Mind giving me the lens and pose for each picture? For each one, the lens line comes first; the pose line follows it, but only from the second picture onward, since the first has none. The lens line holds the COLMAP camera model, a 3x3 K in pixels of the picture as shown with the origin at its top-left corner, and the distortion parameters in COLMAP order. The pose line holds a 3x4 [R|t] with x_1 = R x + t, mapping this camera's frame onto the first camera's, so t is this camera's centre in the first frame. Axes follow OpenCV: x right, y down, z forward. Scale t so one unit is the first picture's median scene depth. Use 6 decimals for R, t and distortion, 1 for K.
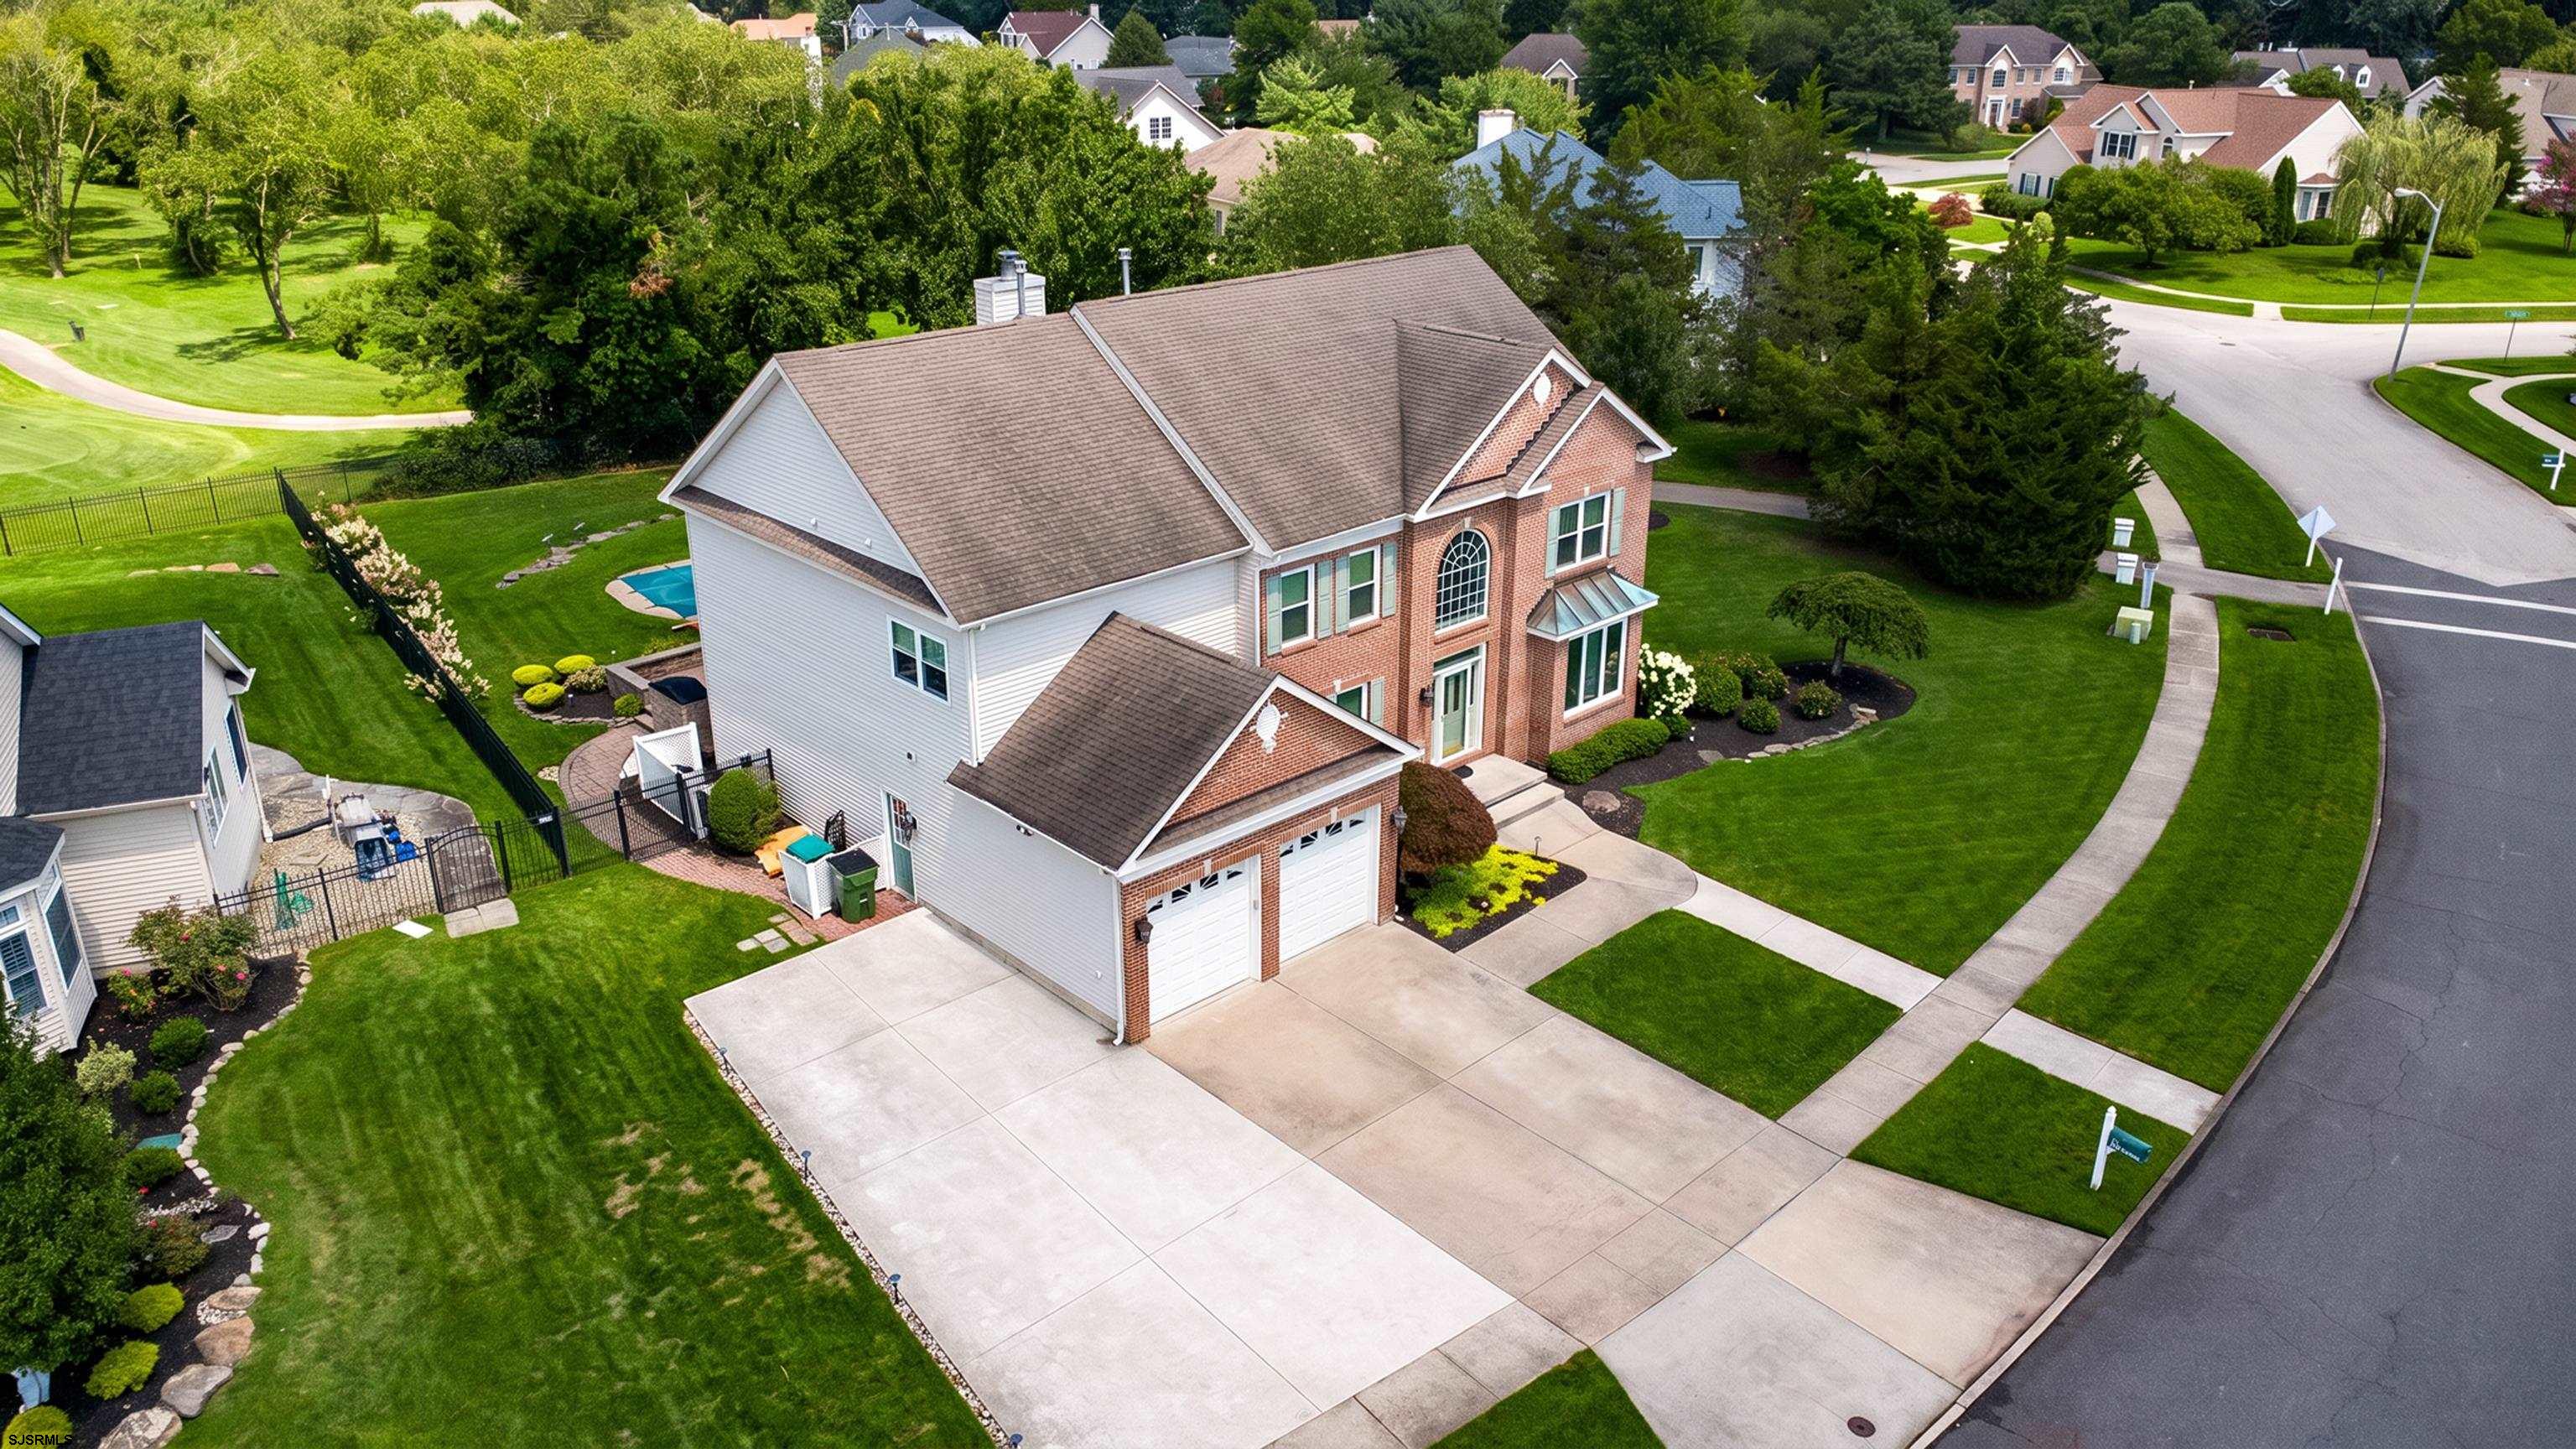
lens RADIAL K [[1811.7, 0, 1288.0], [0, 1811.7, 724.5], [0, 0, 1]] dist [0.006835, -0.001948]
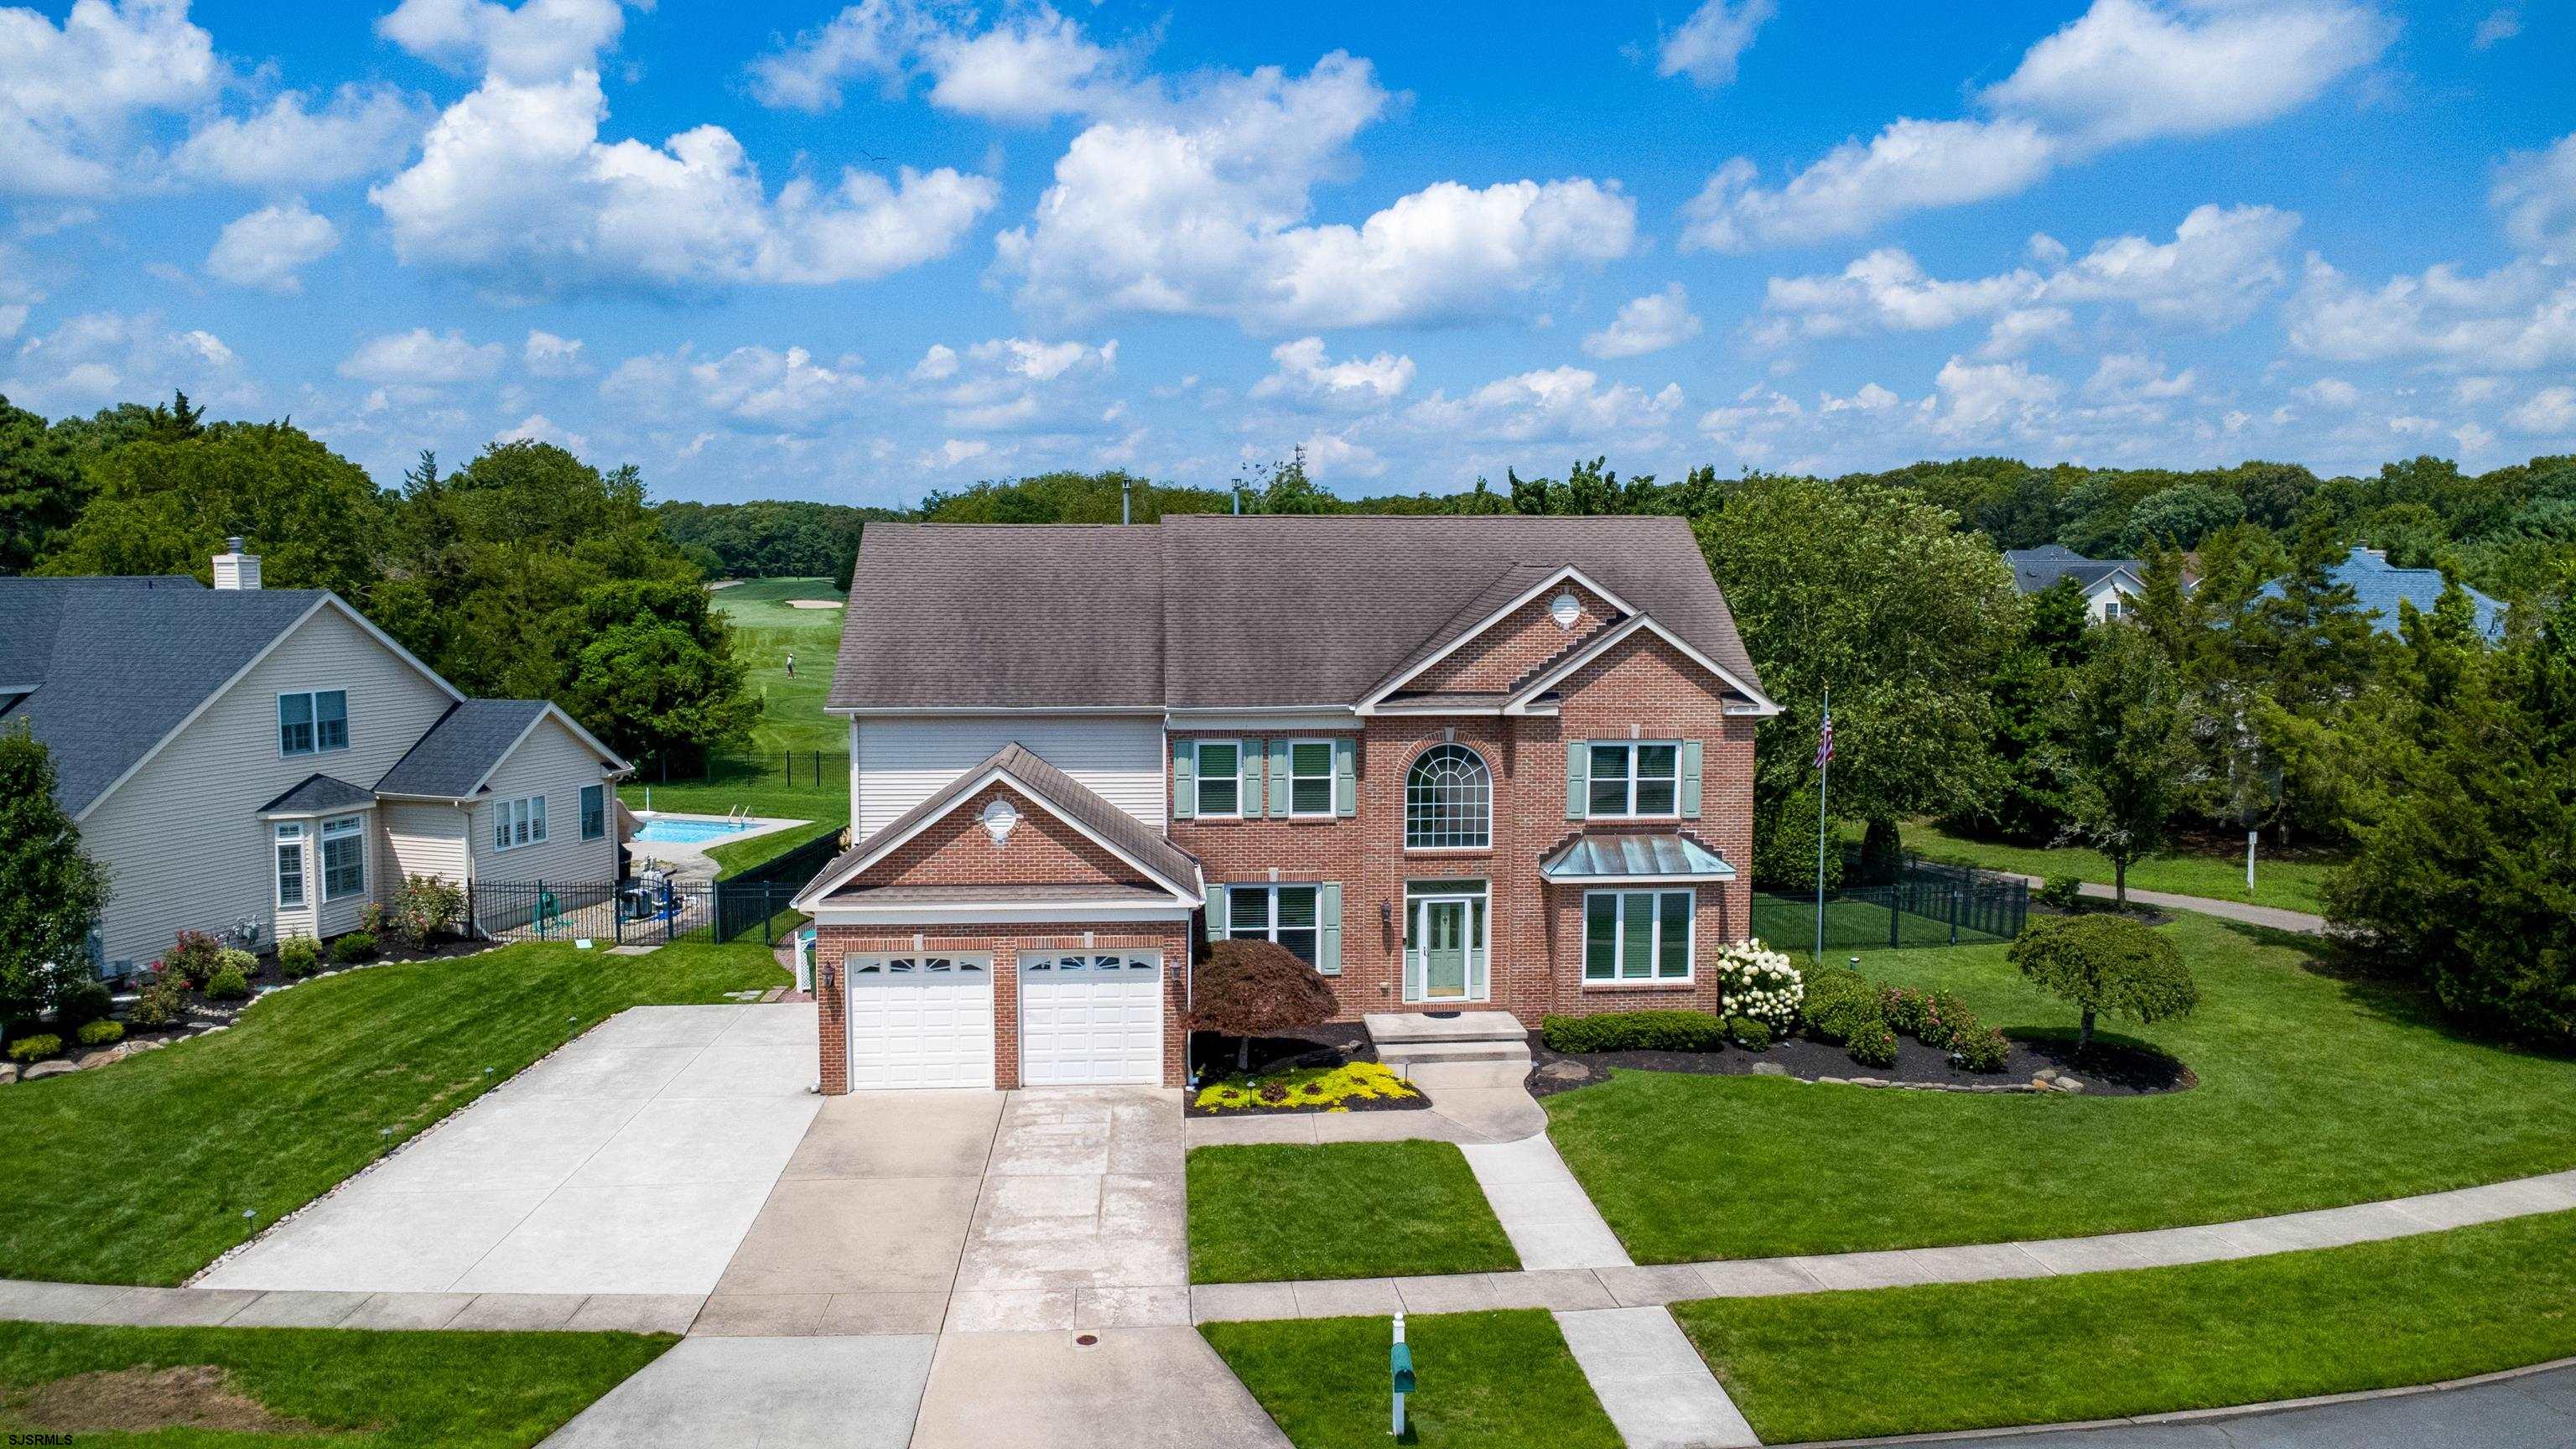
lens RADIAL K [[1811.7, 0, 1288.0], [0, 1811.7, 724.5], [0, 0, 1]] dist [0.006835, -0.001948]
pose [[0.778982, 0.053245, -0.624782, 0.624470], [-0.237751, 0.947069, -0.215719, 0.107994], [0.580225, 0.316584, 0.750409, 0.234246]]
